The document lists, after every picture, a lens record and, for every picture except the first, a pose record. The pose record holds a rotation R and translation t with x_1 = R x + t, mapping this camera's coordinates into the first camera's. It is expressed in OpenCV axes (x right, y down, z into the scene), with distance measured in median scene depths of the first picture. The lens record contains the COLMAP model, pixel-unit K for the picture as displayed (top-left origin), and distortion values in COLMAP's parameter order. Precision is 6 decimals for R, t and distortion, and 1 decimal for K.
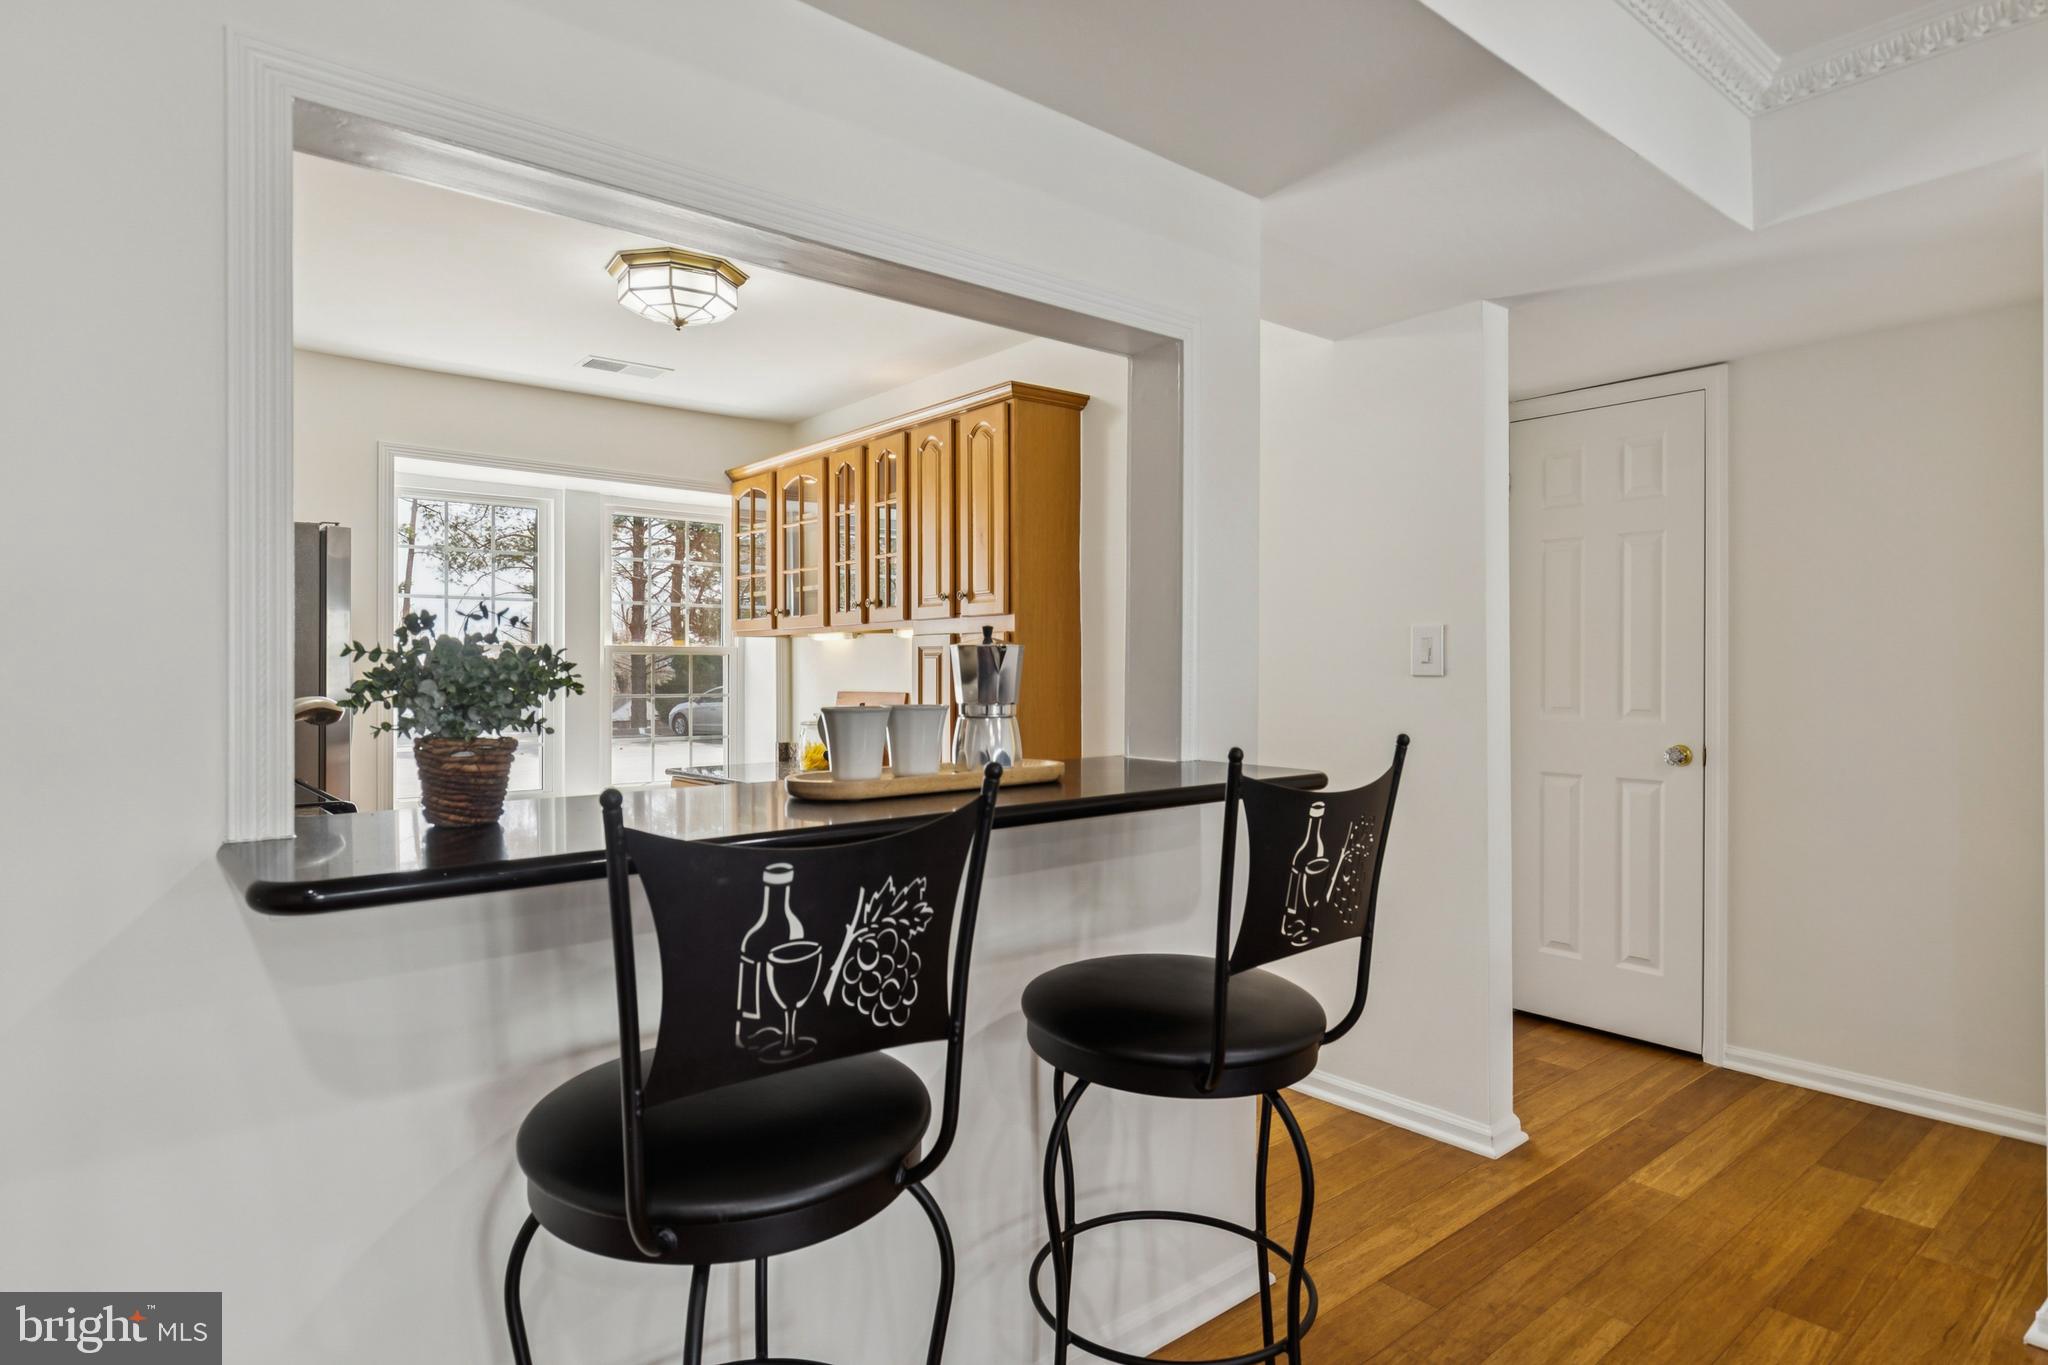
lens RADIAL K [[1111.6, 0, 1027.6], [0, 1111.6, 670.3], [0, 0, 1]] dist [0.000977, 0.000049]
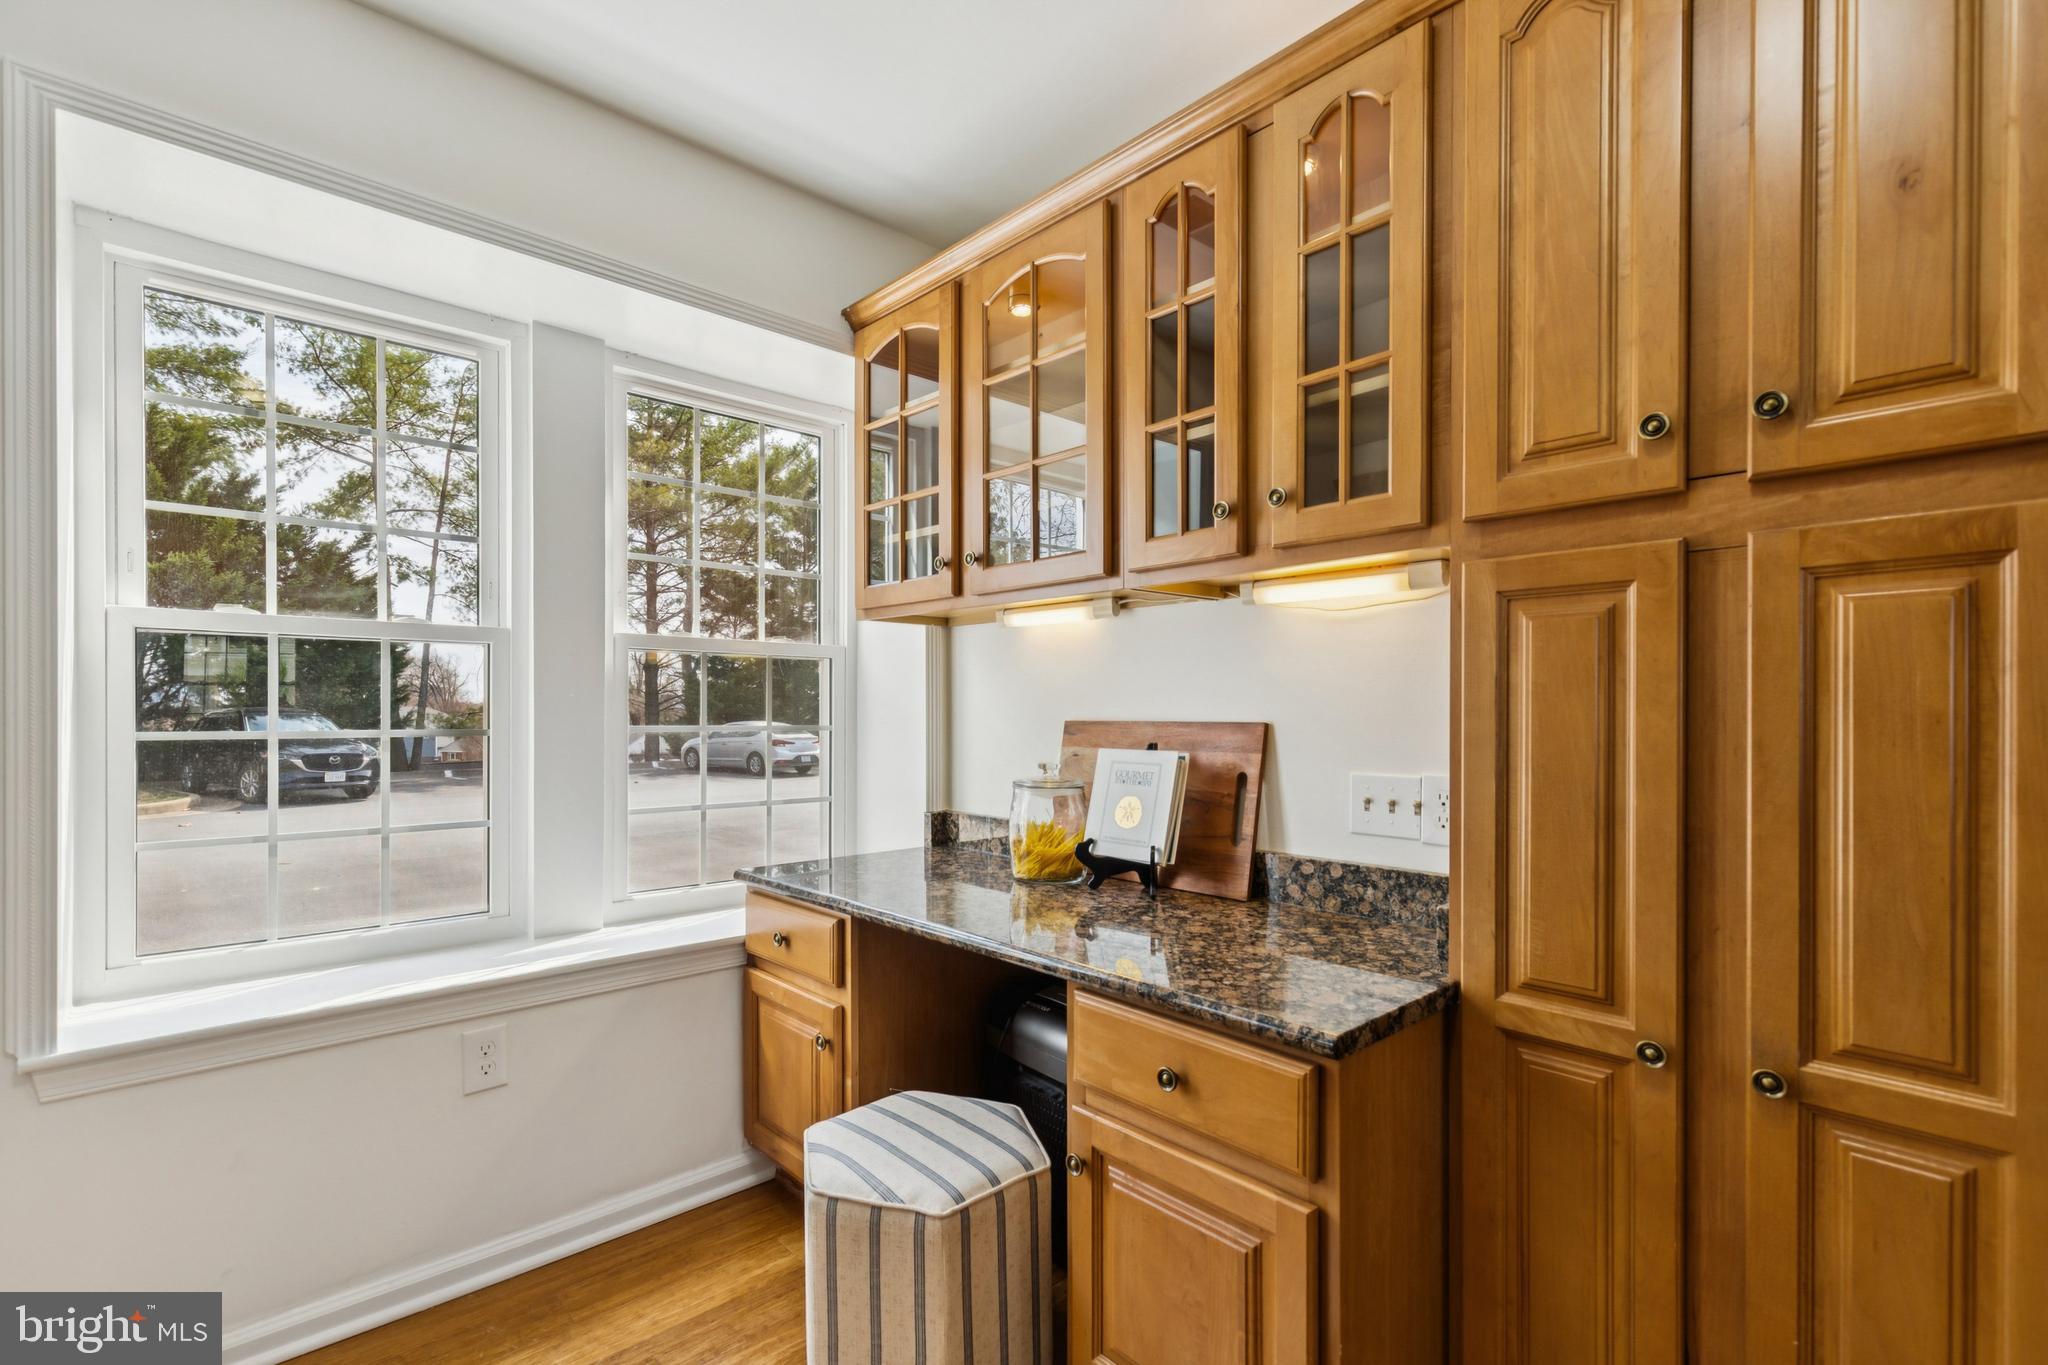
lens RADIAL K [[928.7, 0, 1022.8], [0, 928.7, 718.3], [0, 0, 1]] dist [0.008201, -0.000357]
pose [[0.998989, 0.002577, 0.044871, -0.152935], [-0.002951, 0.999961, 0.008280, 0.010319], [-0.044848, -0.008404, 0.998958, 0.408367]]
